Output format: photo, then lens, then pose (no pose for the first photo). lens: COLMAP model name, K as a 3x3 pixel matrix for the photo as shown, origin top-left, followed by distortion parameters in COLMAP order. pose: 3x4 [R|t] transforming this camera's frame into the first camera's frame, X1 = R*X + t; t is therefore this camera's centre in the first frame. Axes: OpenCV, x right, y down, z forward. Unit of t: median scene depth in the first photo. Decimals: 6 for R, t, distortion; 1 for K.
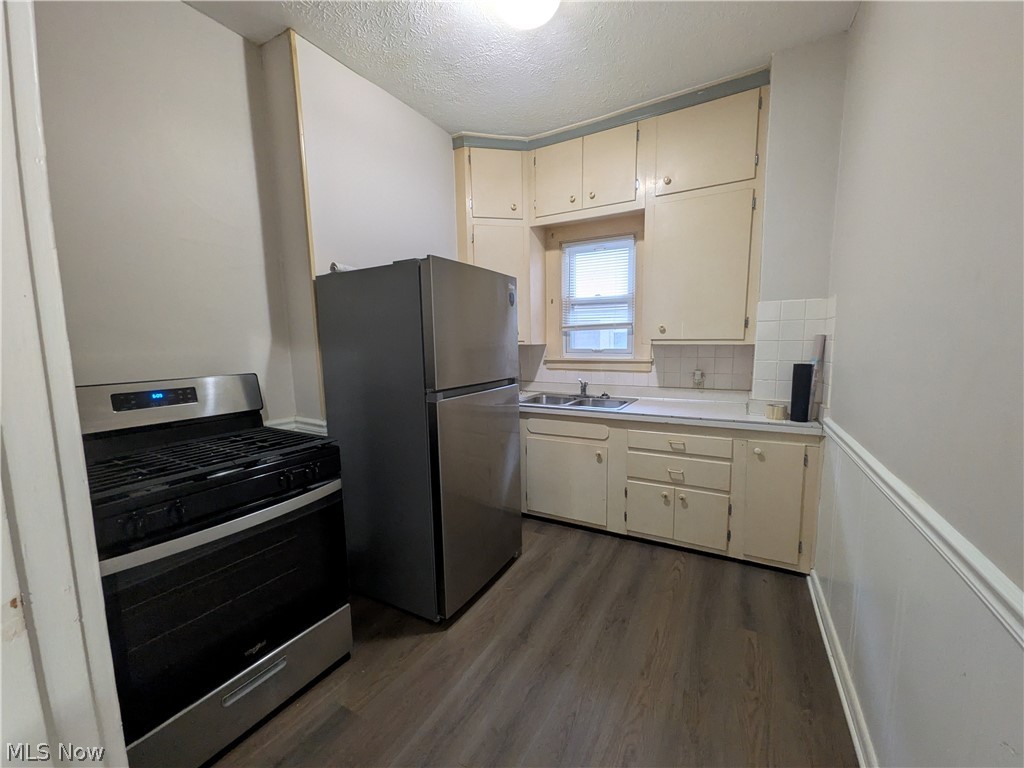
lens RADIAL K [[400.7, 0, 517.9], [0, 400.7, 387.6], [0, 0, 1]] dist [0.010325, -0.001475]
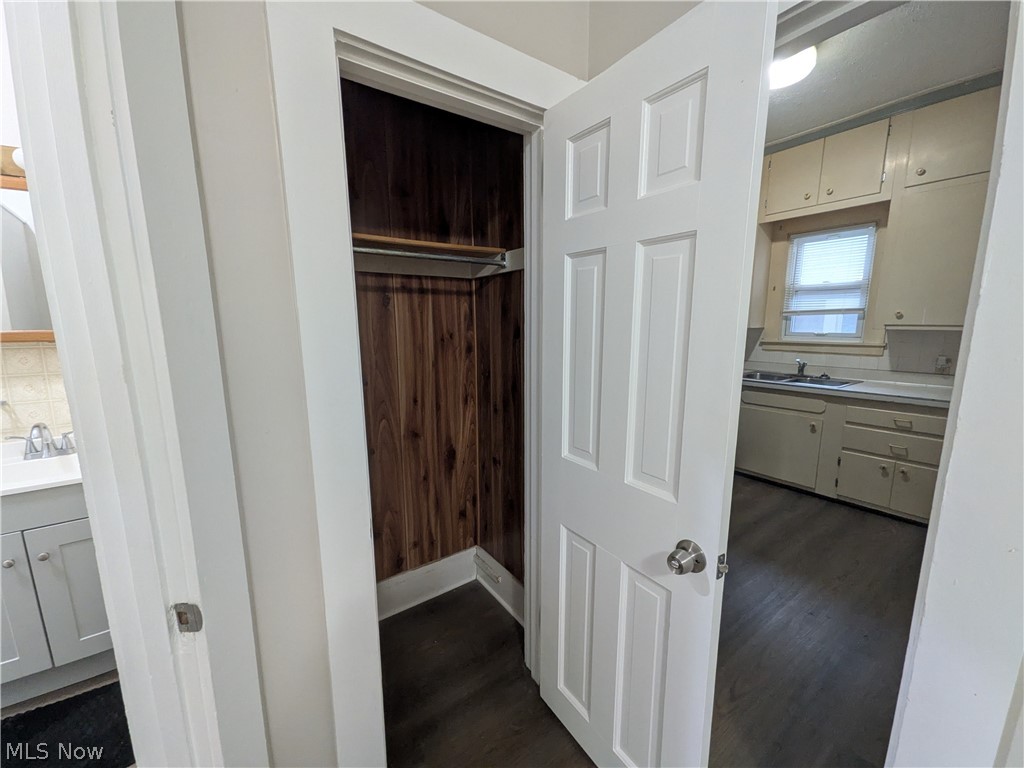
lens RADIAL K [[400.7, 0, 513.9], [0, 400.7, 387.5], [0, 0, 1]] dist [0.010325, -0.001475]
pose [[0.901367, 0.075956, -0.426343, -0.085416], [-0.054855, 0.996594, 0.061576, 0.034555], [0.429568, -0.032116, 0.902463, -0.400698]]
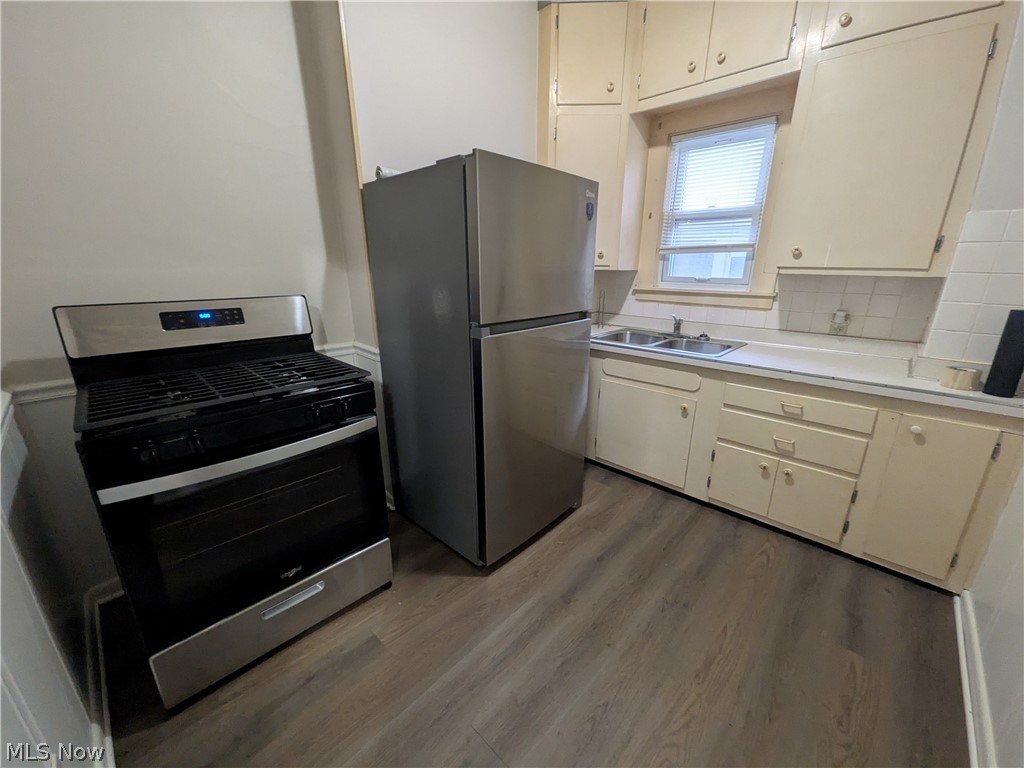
lens RADIAL K [[400.7, 0, 517.1], [0, 400.7, 386.3], [0, 0, 1]] dist [0.010325, -0.001475]
pose [[0.970282, 0.089145, -0.224959, 0.046866], [-0.047291, 0.981598, 0.185010, -0.016449], [0.237312, -0.168873, 0.956643, 0.121593]]
